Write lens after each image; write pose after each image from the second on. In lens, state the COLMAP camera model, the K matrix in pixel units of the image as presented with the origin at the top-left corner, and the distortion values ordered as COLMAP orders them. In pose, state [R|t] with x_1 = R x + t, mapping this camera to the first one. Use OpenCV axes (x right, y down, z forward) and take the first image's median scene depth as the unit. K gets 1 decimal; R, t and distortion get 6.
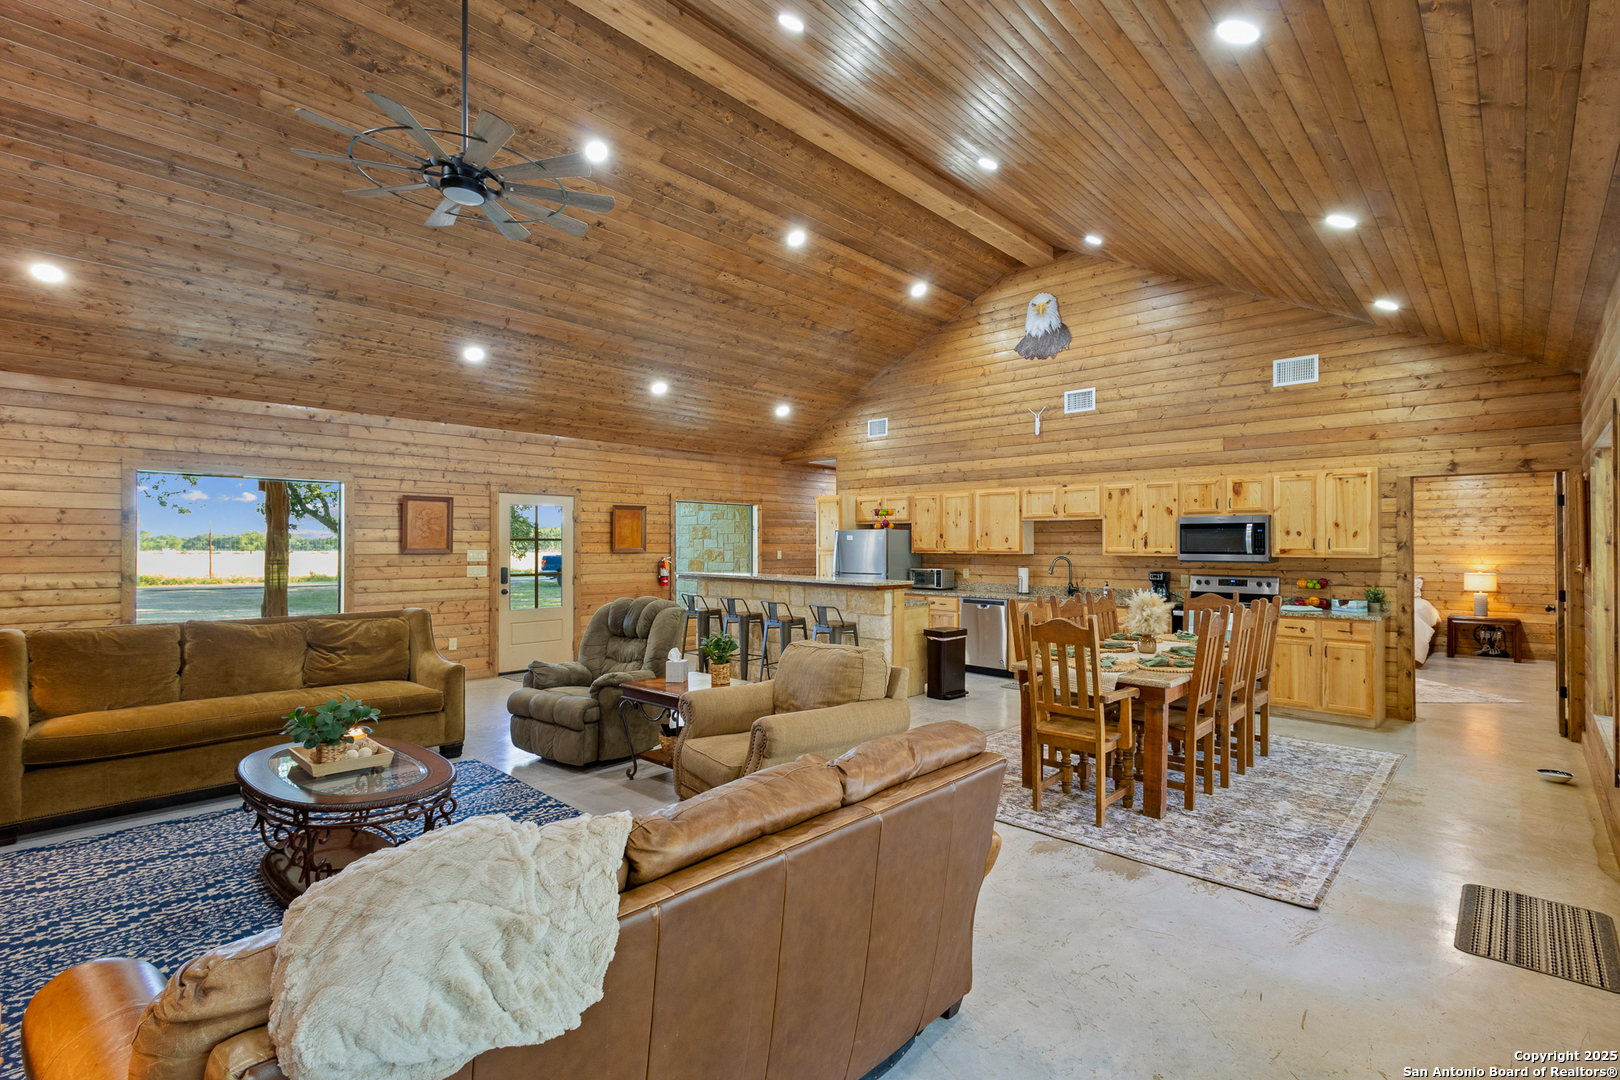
lens RADIAL K [[747.4, 0, 807.3], [0, 747.4, 540.2], [0, 0, 1]] dist [0.009914, -0.001826]
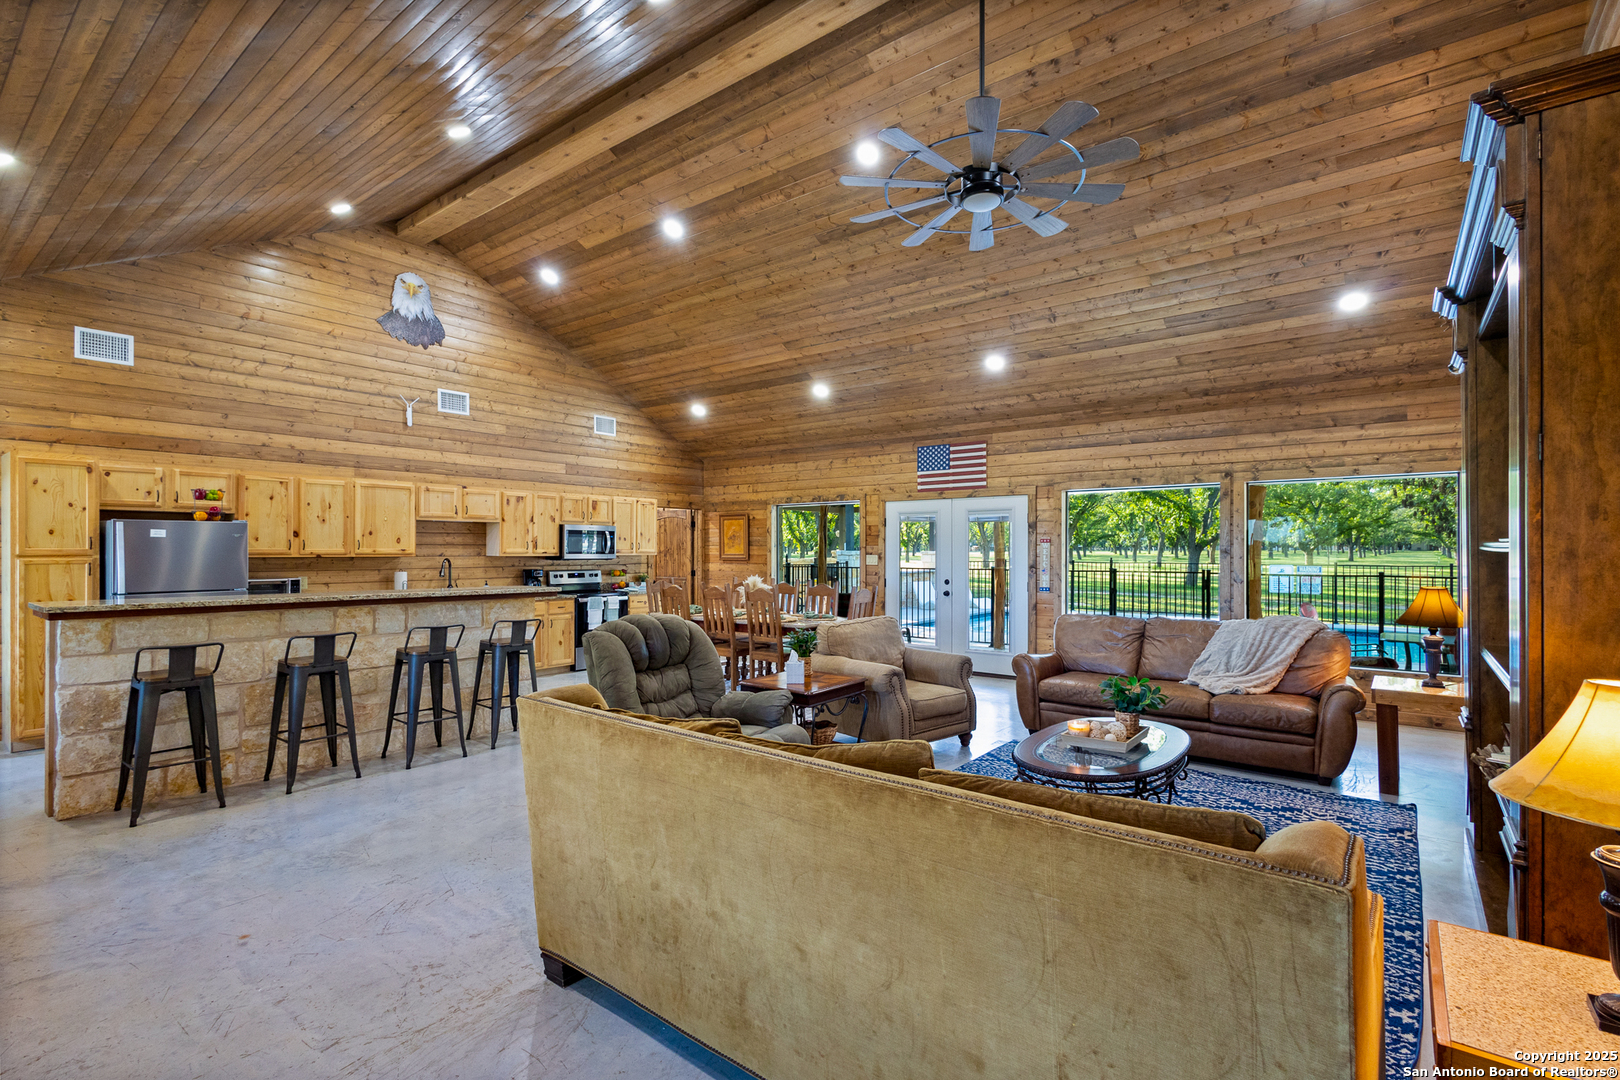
lens RADIAL K [[751.7, 0, 802.0], [0, 751.7, 547.5], [0, 0, 1]] dist [0.000789, -0.001473]
pose [[-0.091649, 0.000960, 0.995791, -0.737281], [-0.009389, 0.999954, -0.001828, 0.005657], [-0.995747, -0.009518, -0.091636, 0.681295]]
